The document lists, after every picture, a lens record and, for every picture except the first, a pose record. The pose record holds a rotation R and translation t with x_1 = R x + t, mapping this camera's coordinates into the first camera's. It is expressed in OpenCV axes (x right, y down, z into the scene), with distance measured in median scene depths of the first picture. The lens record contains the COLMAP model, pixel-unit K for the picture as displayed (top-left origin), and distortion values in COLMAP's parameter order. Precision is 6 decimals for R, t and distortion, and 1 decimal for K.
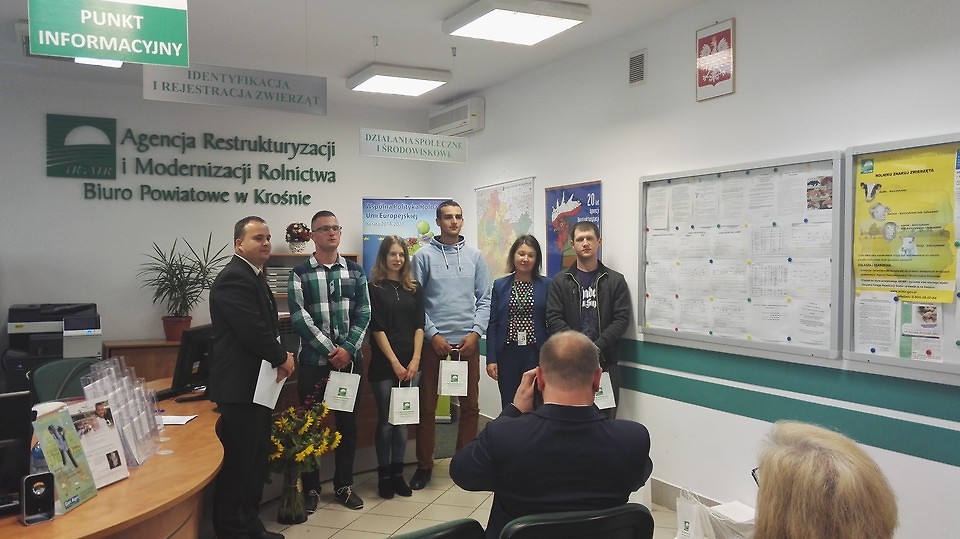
lens RADIAL K [[816.2, 0, 479.0], [0, 816.2, 278.8], [0, 0, 1]] dist [-0.060085, 0.086665]
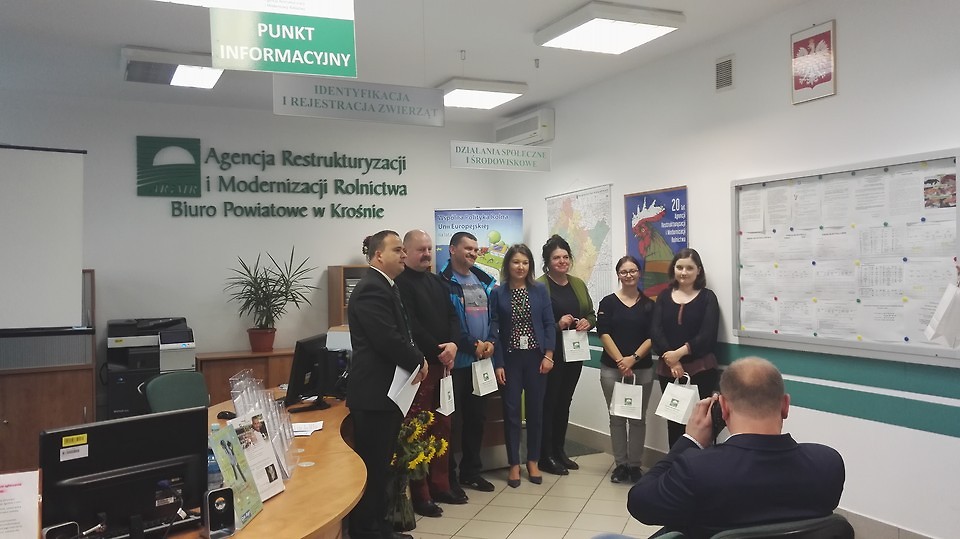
lens RADIAL K [[783.6, 0, 473.2], [0, 783.6, 283.7], [0, 0, 1]] dist [-0.061903, 0.094301]
pose [[0.999153, -0.021429, -0.035132, -0.075134], [0.021283, 0.999763, -0.004525, -0.000510], [0.035221, 0.003773, 0.999372, 0.019749]]
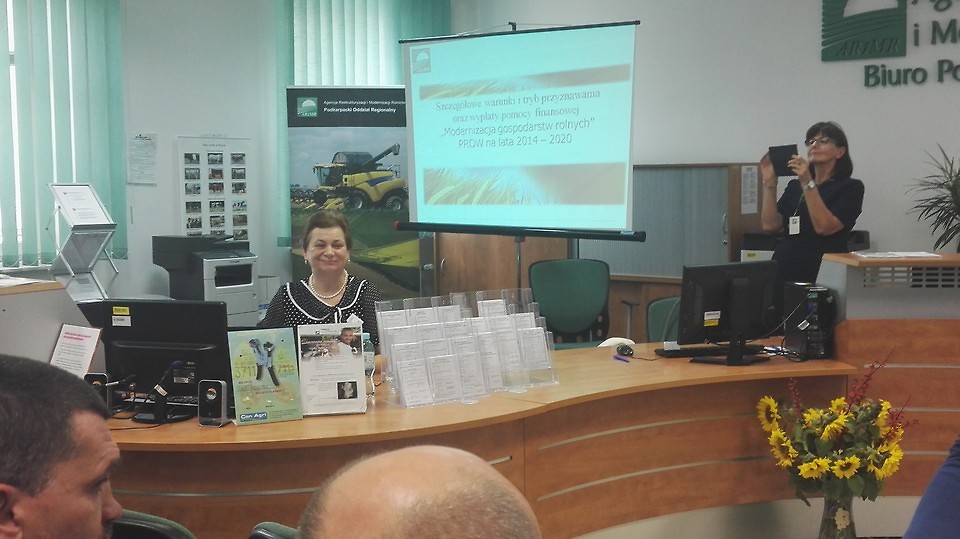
lens RADIAL K [[1198.4, 0, 506.7], [0, 1198.4, 246.7], [0, 0, 1]] dist [0.026690, 0.000000]
pose [[0.411394, 0.047868, -0.910200, 0.403261], [-0.009812, 0.998795, 0.048093, -0.004596], [0.911405, -0.010854, 0.411368, 0.276538]]
